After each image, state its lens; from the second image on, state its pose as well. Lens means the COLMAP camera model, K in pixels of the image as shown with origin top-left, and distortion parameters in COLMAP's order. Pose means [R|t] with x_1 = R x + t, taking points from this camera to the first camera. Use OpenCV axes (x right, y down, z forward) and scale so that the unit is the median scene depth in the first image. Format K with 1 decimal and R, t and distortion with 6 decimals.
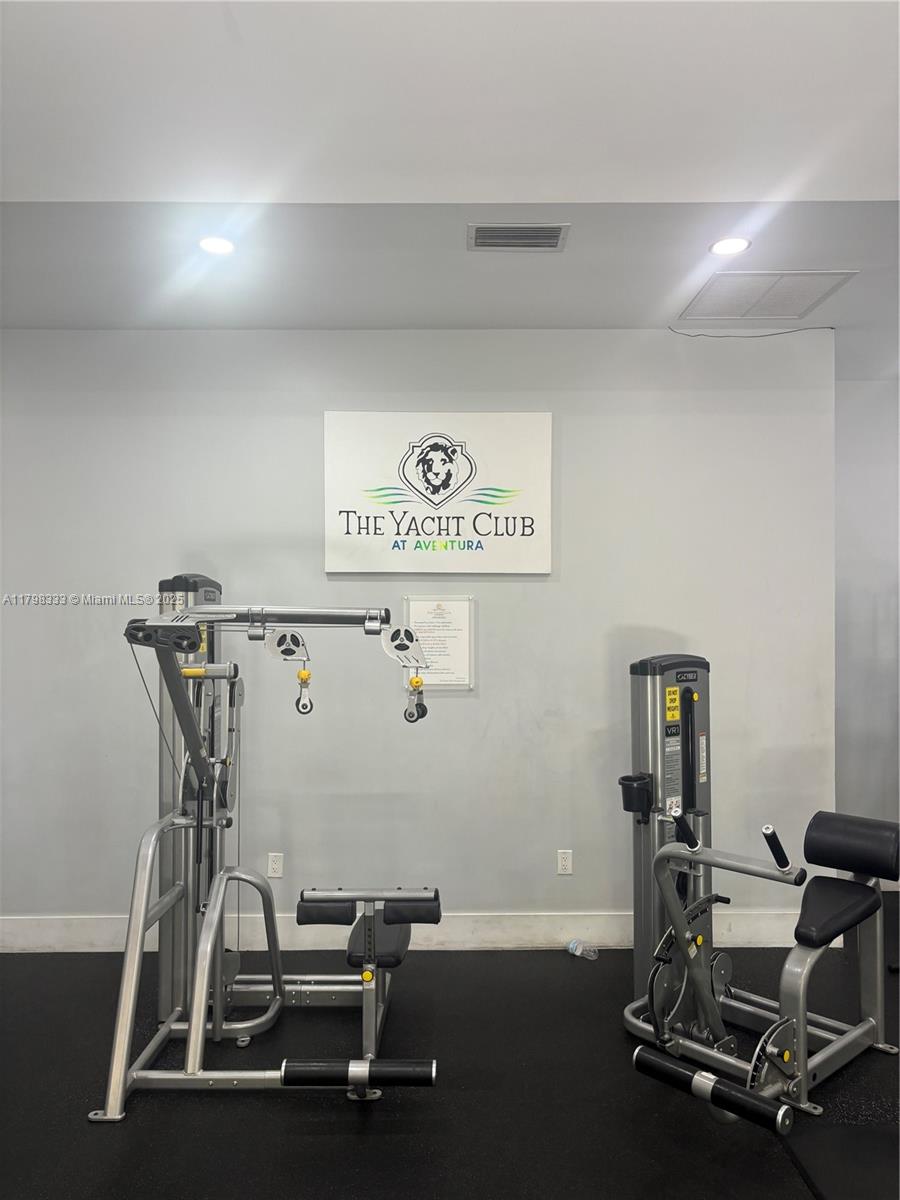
lens RADIAL K [[908.6, 0, 450.7], [0, 908.6, 600.6], [0, 0, 1]] dist [0.021418, -0.003064]
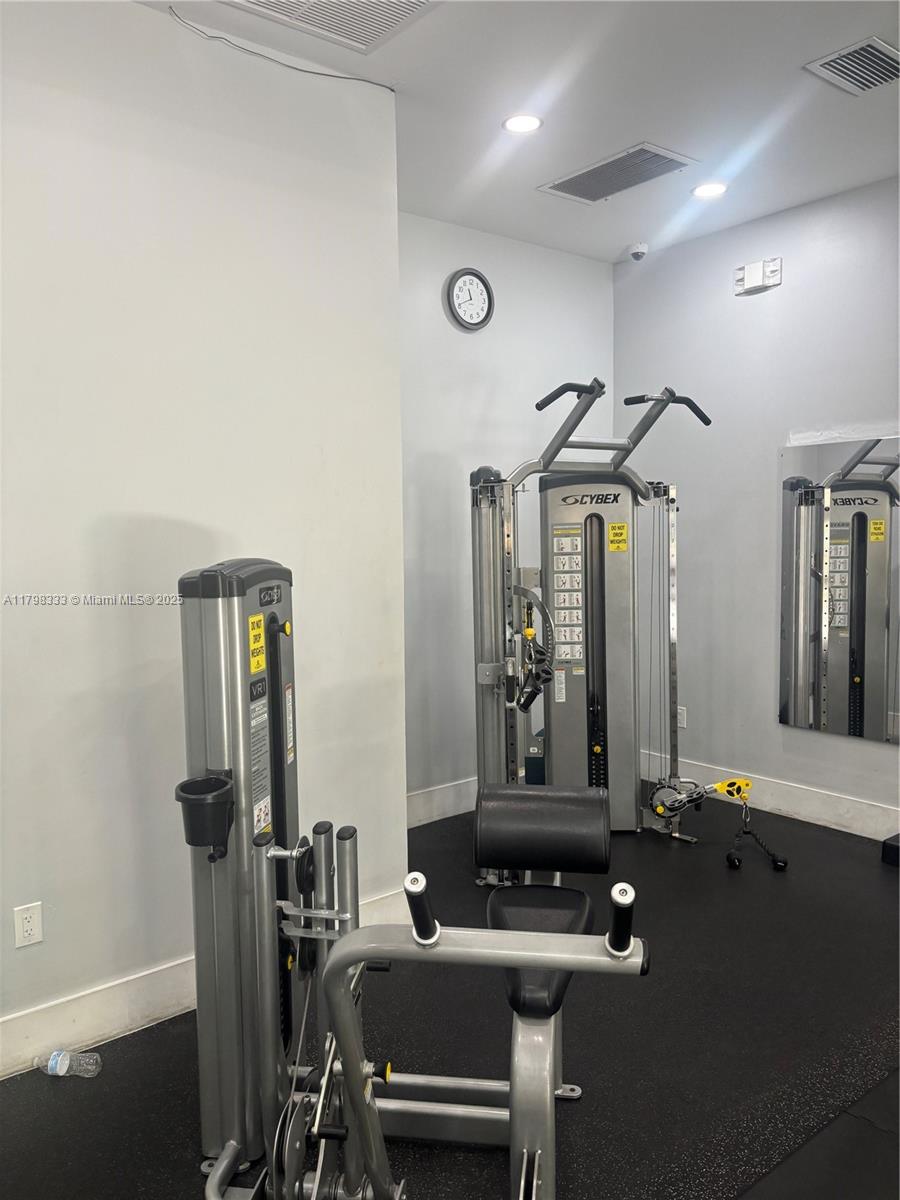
lens RADIAL K [[908.6, 0, 450.2], [0, 908.6, 603.5], [0, 0, 1]] dist [0.021418, -0.003064]
pose [[0.777615, -0.065193, 0.625351, -0.020098], [0.000925, 0.994727, 0.102551, 0.028693], [-0.628740, -0.079166, 0.773576, 0.475676]]
